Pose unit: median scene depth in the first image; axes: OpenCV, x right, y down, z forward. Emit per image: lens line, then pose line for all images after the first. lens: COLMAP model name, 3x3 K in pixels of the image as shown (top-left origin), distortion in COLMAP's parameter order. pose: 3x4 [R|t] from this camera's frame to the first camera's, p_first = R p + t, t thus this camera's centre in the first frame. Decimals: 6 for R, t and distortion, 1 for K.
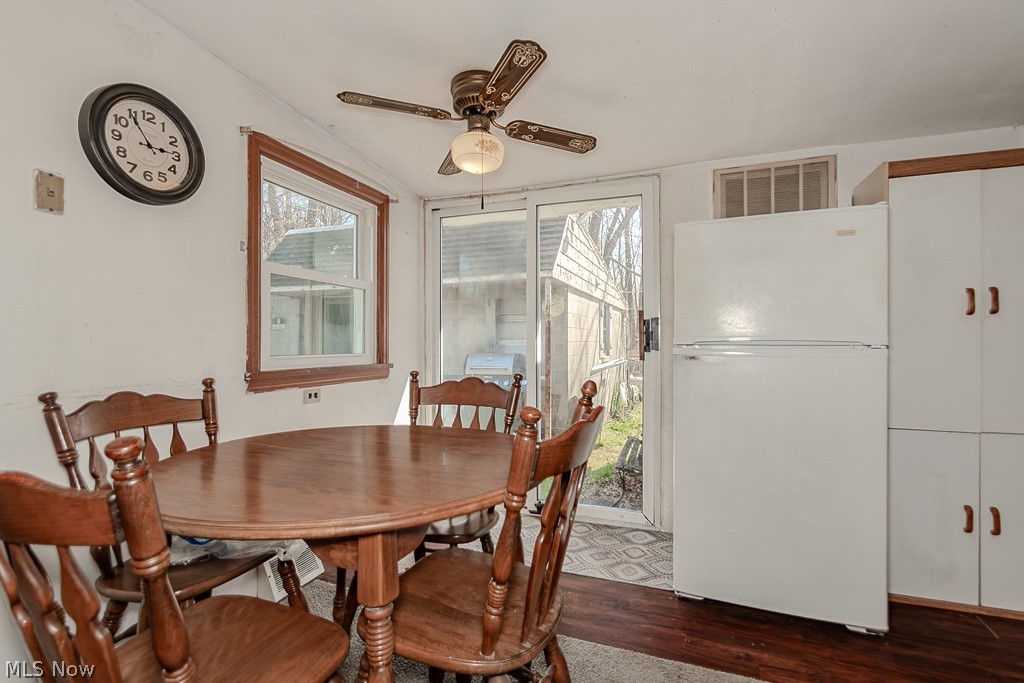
lens RADIAL K [[484.1, 0, 519.5], [0, 484.1, 338.9], [0, 0, 1]] dist [0.015610, -0.006471]
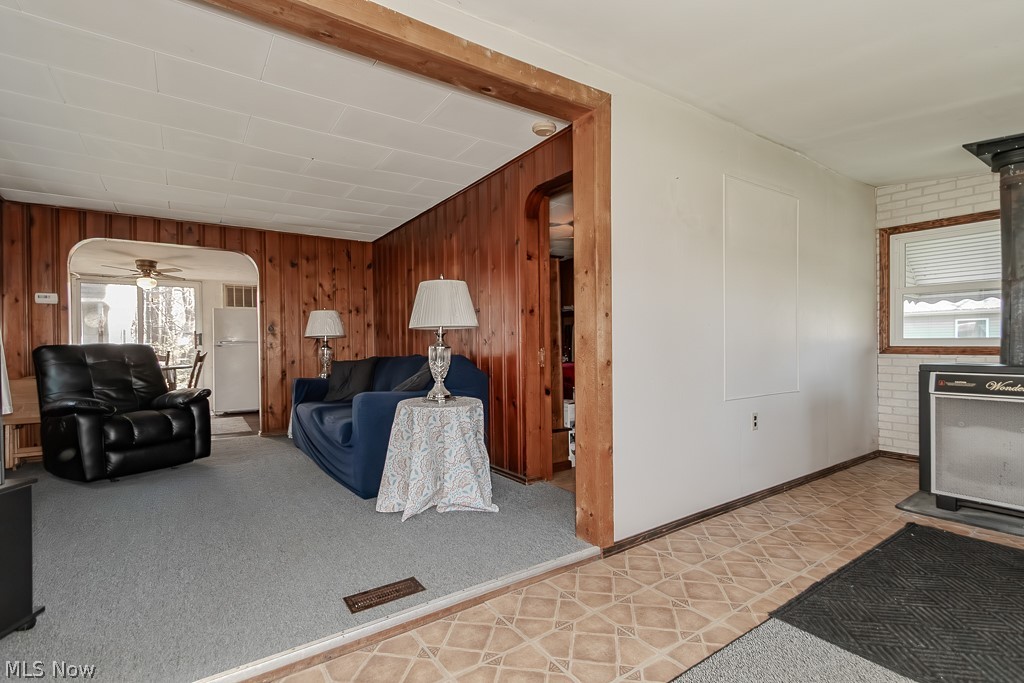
lens RADIAL K [[484.1, 0, 508.1], [0, 484.1, 348.4], [0, 0, 1]] dist [0.015610, -0.006471]
pose [[0.585620, -0.009158, 0.810534, -1.296214], [0.005711, 0.999958, 0.007172, 0.045721], [-0.810566, 0.000429, 0.585647, -2.810954]]
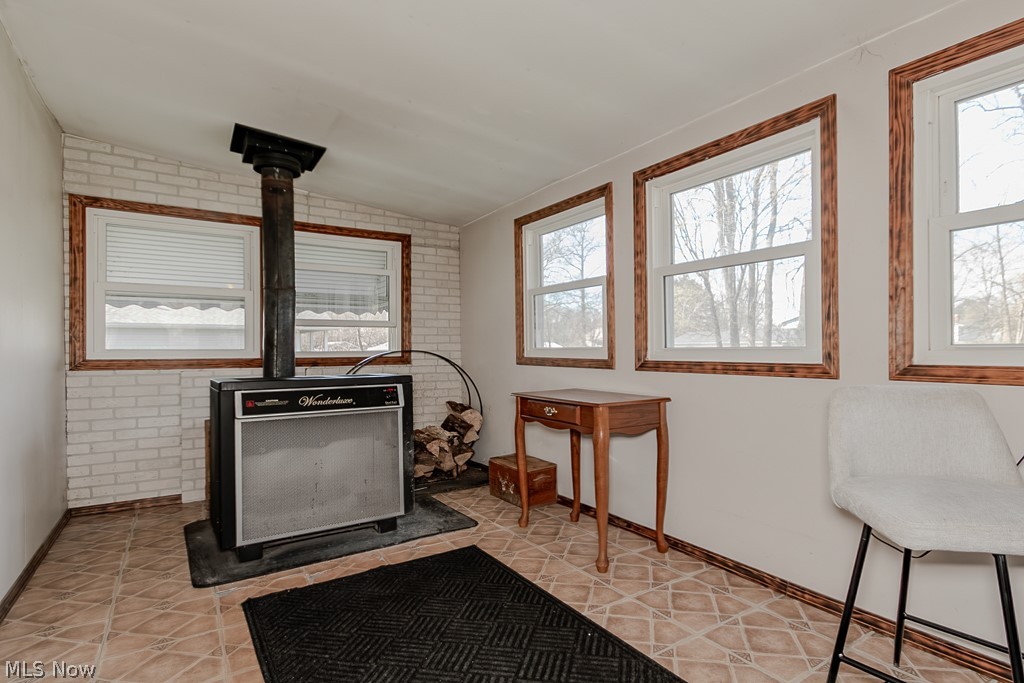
lens RADIAL K [[484.1, 0, 511.0], [0, 484.1, 345.9], [0, 0, 1]] dist [0.015610, -0.006471]
pose [[-0.815174, 0.014226, 0.579042, -0.466798], [0.008772, 0.999887, -0.012216, 0.047719], [-0.579150, -0.004879, -0.815206, -2.379515]]
